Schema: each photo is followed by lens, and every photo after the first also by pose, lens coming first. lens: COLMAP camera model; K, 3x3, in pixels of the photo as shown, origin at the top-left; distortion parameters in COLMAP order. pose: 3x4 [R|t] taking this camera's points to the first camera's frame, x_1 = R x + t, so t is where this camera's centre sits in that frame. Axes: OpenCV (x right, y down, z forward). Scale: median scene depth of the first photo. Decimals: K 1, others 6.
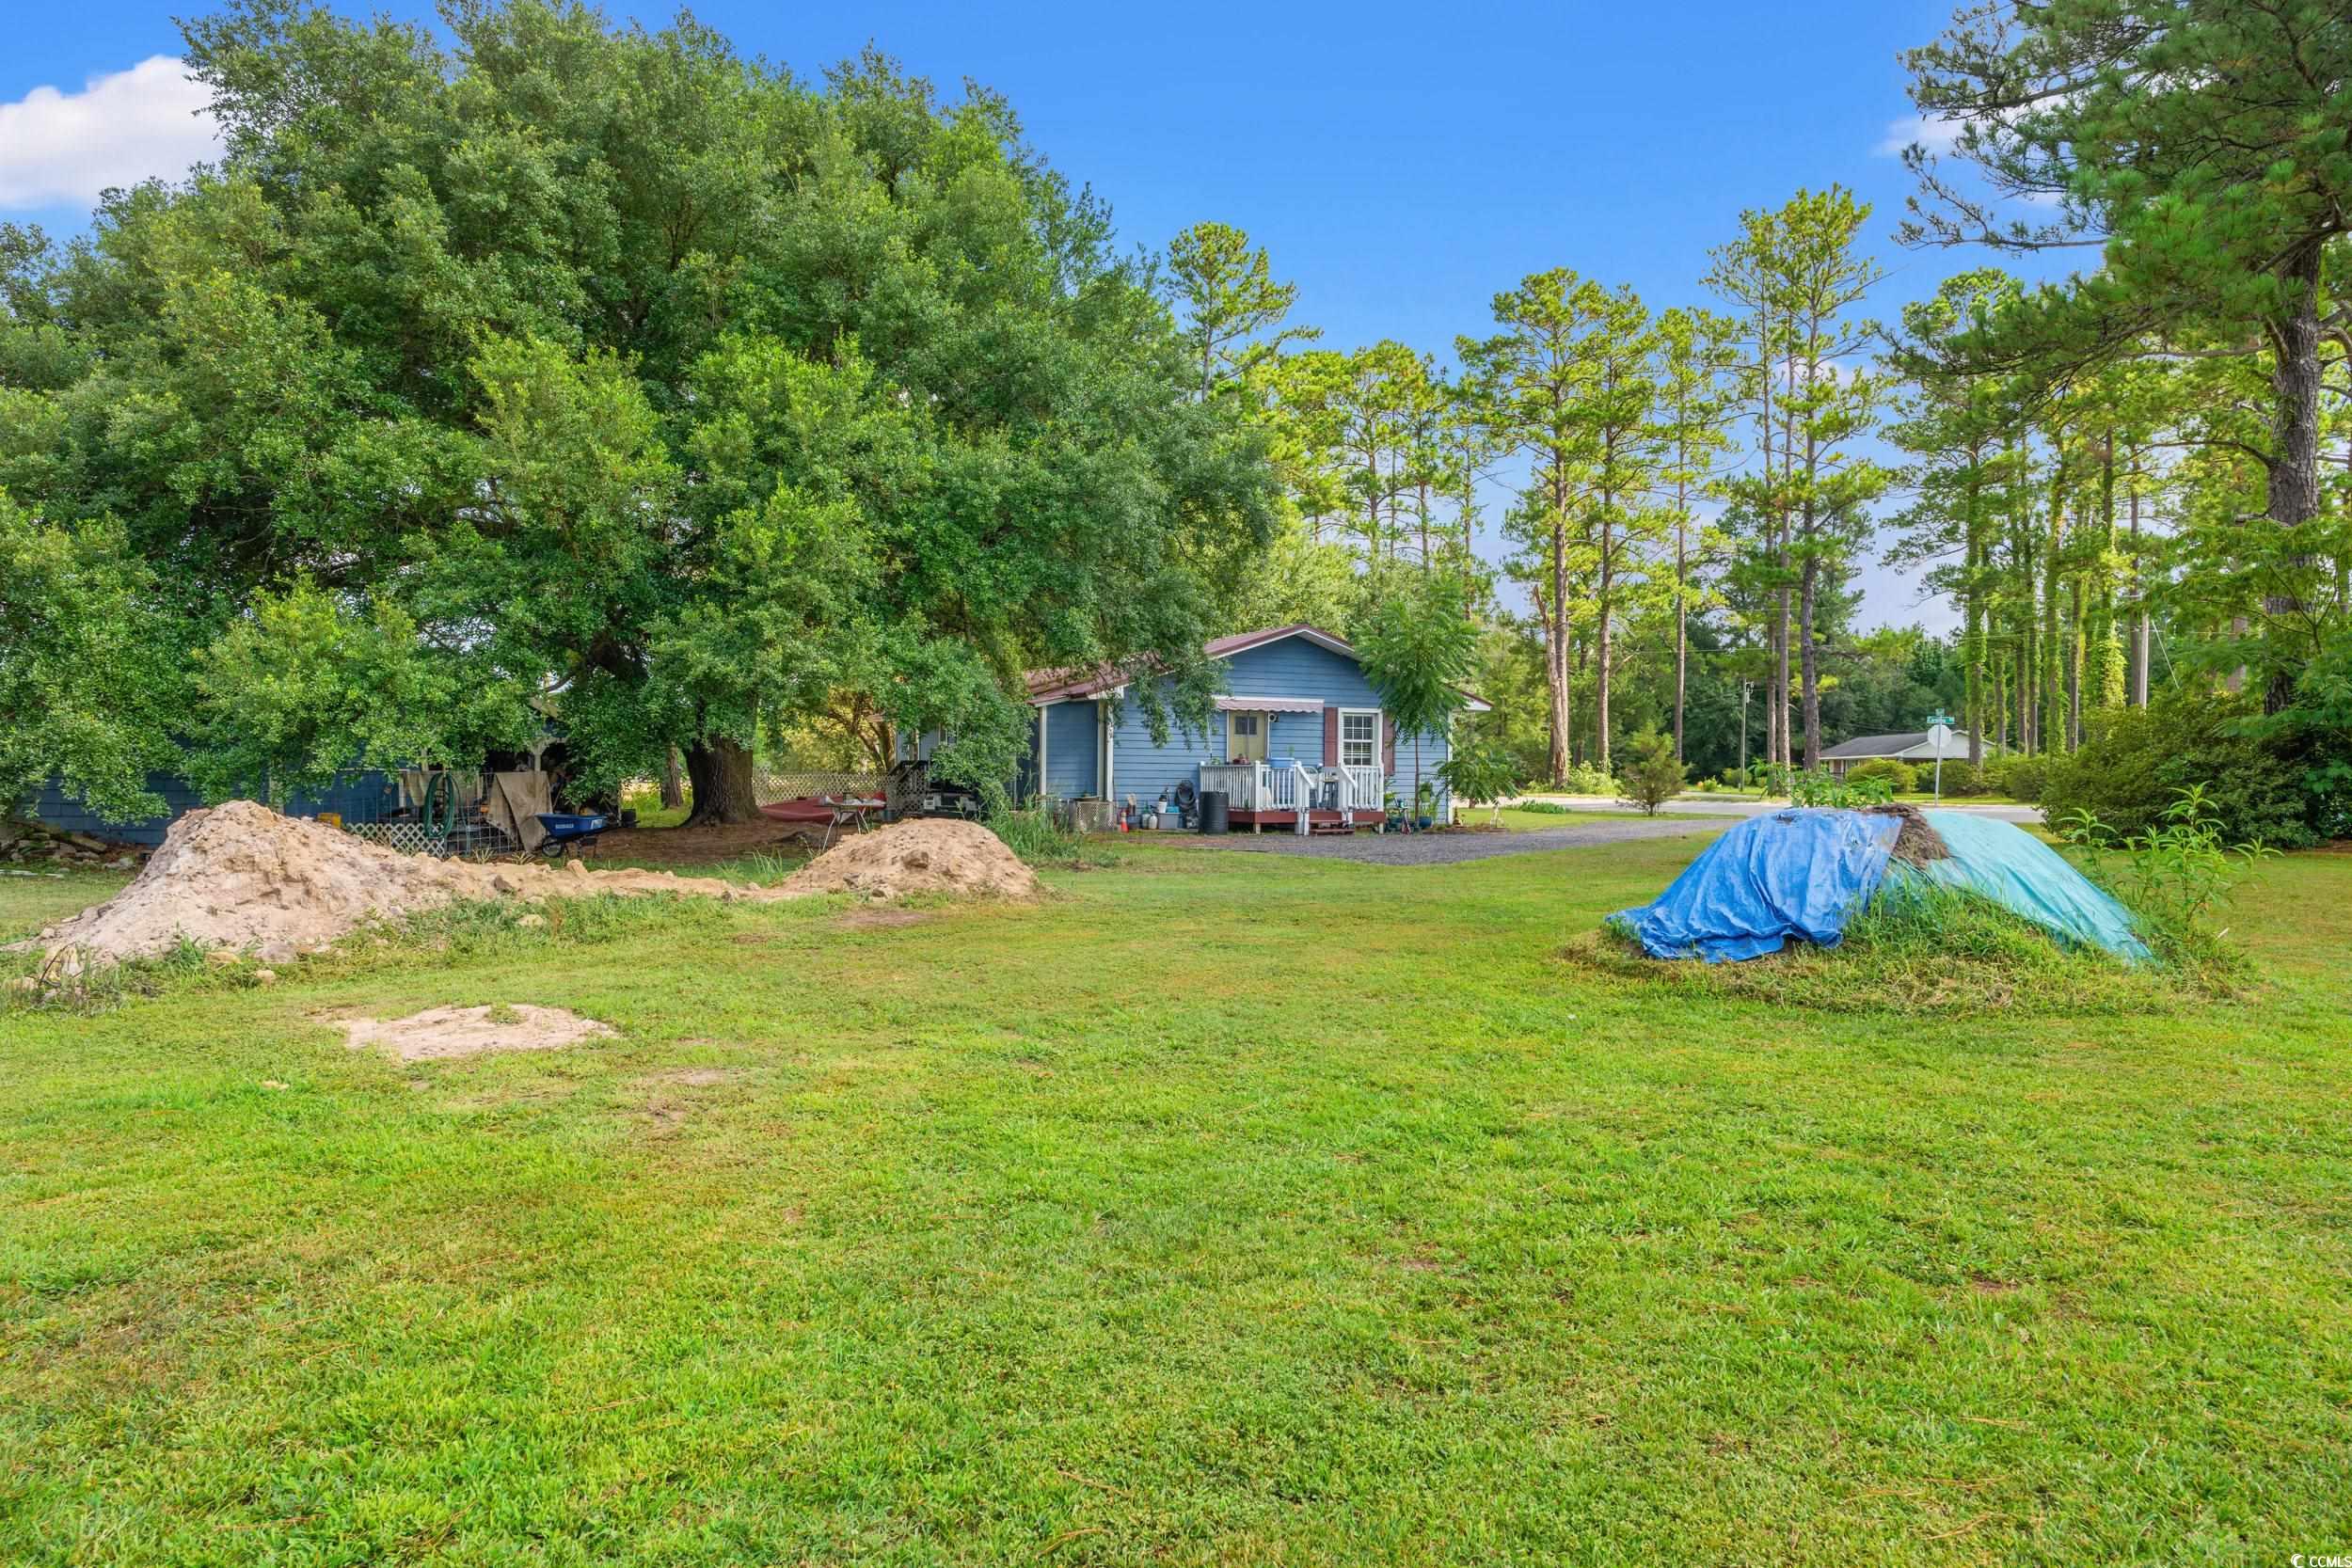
lens RADIAL K [[1383.6, 0, 1176.0], [0, 1383.6, 784.0], [0, 0, 1]] dist [-0.001789, 0.001002]
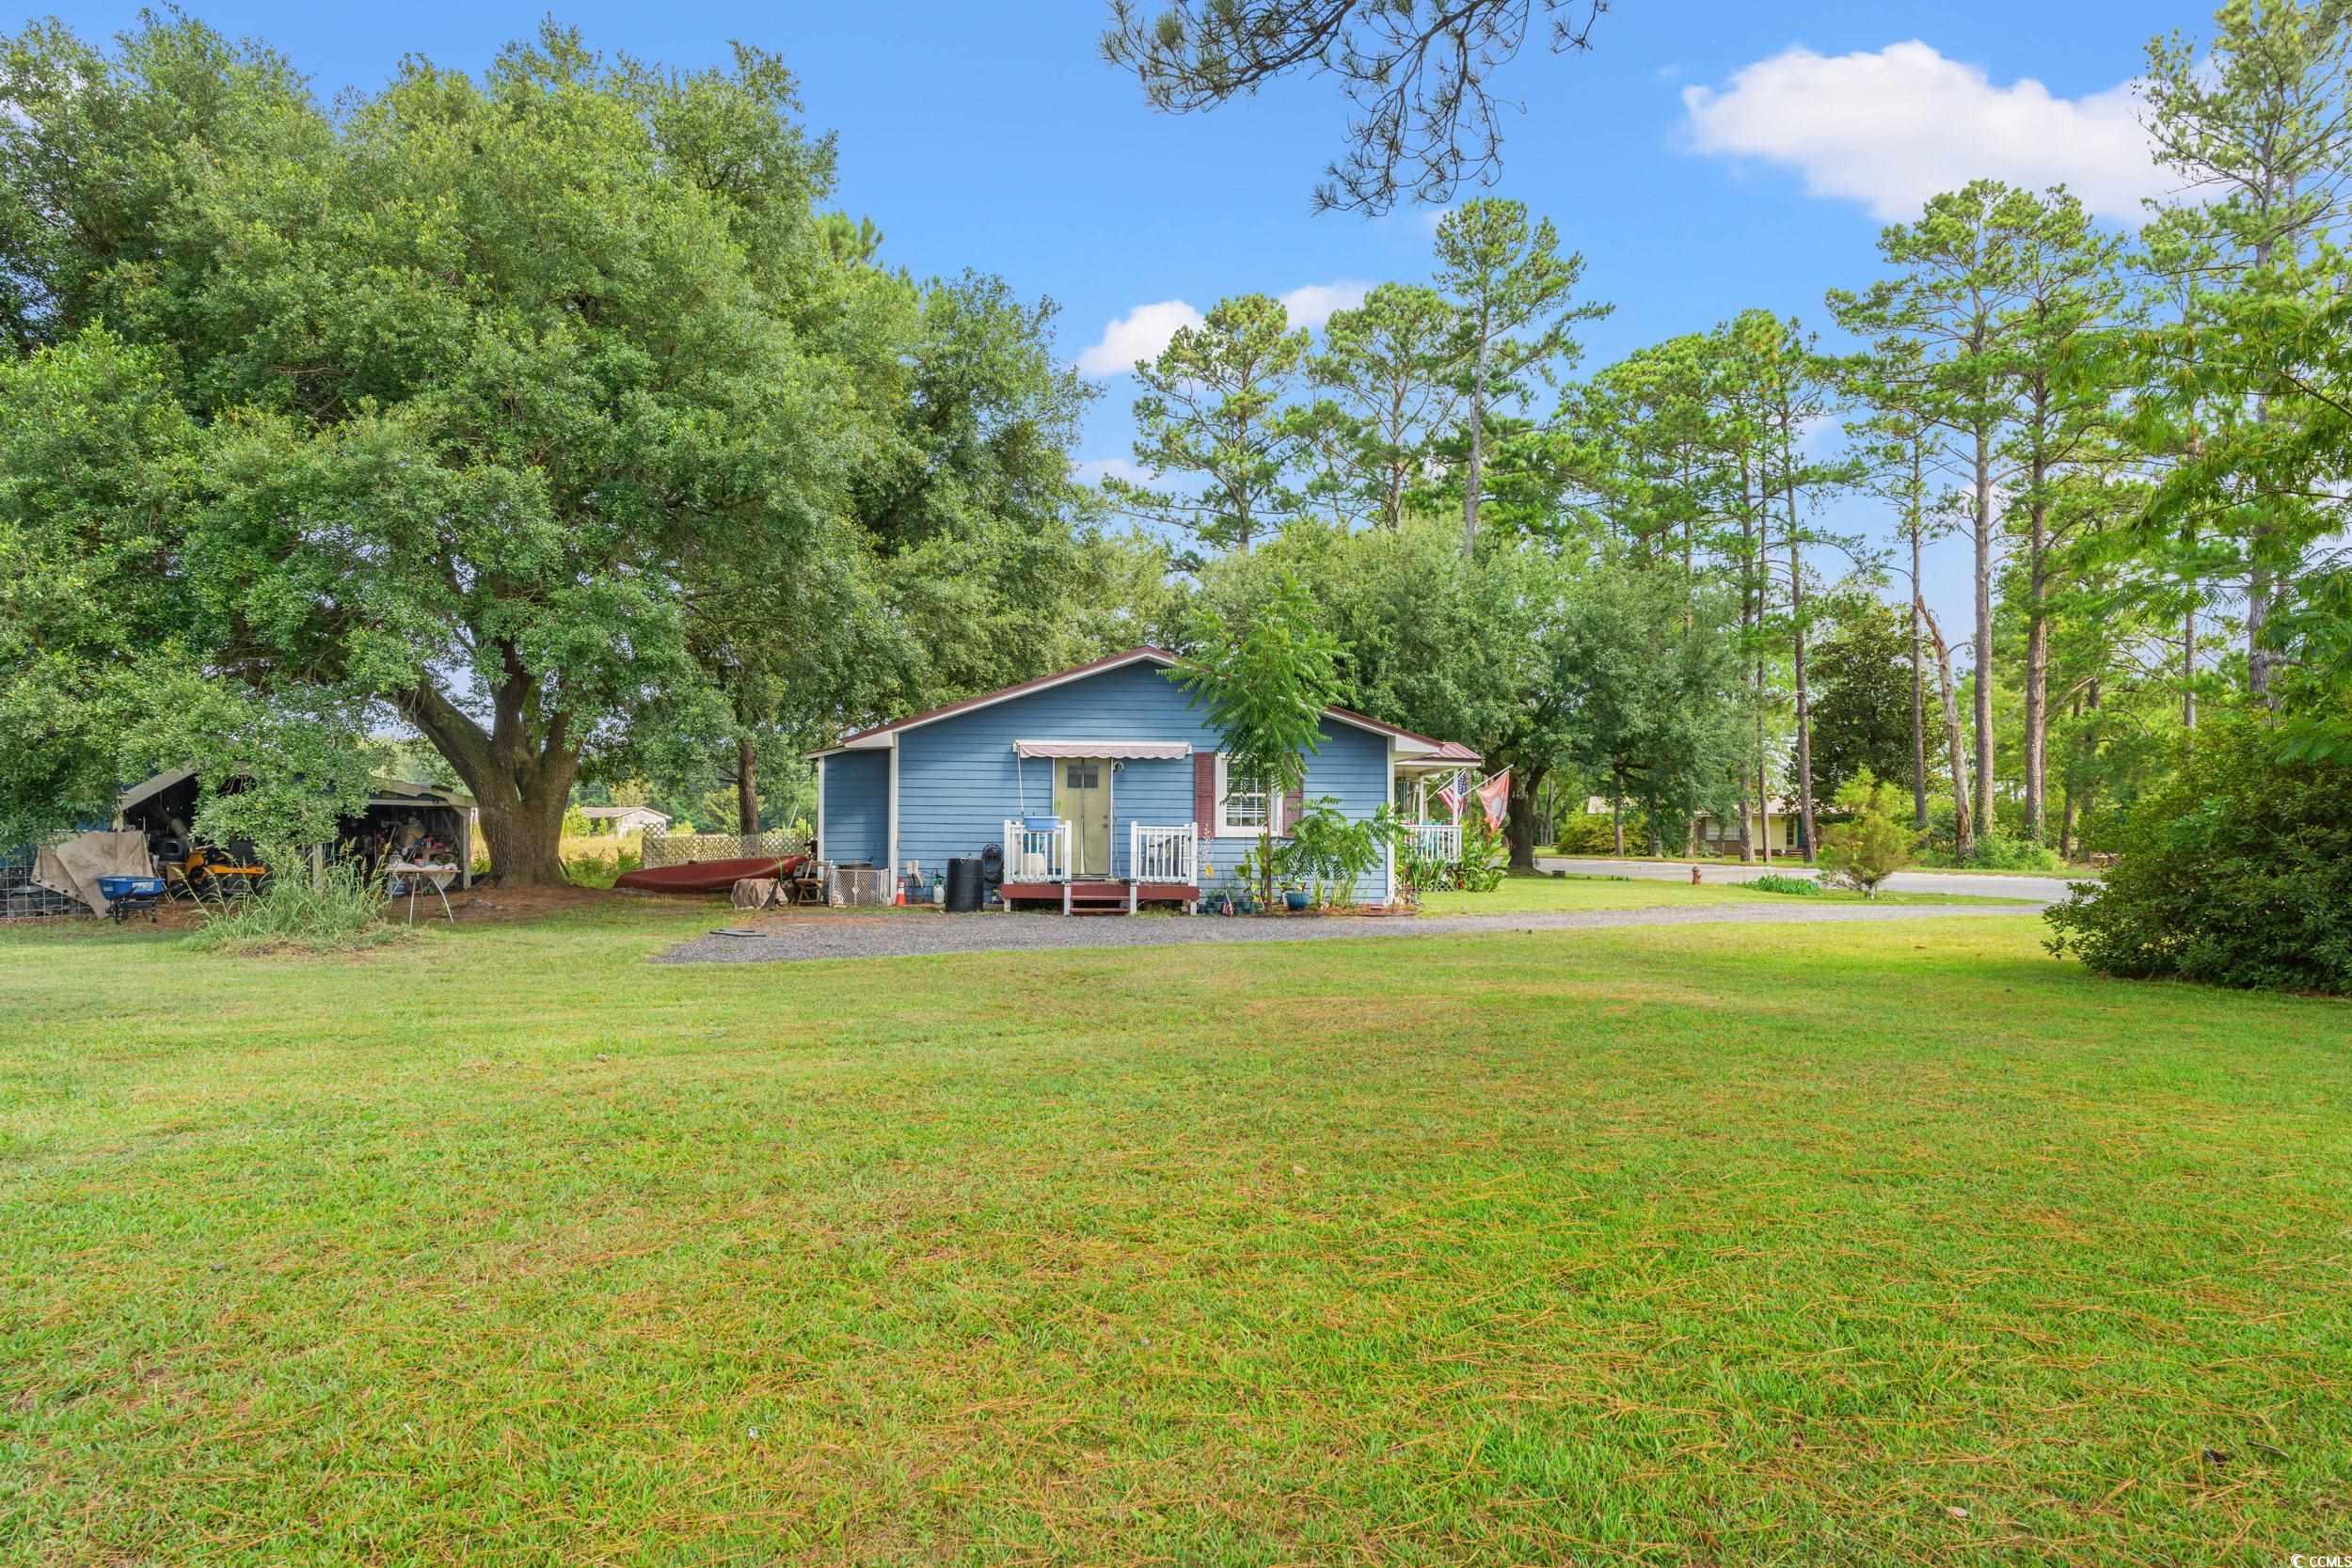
lens RADIAL K [[1399.4, 0, 1176.1], [0, 1399.4, 876.3], [0, 0, 1]] dist [0.000417, 0.000760]
pose [[0.924716, 0.009948, -0.380528, 0.405206], [-0.004285, 0.999867, 0.015727, 0.002306], [0.380634, -0.012912, 0.924636, 0.268765]]
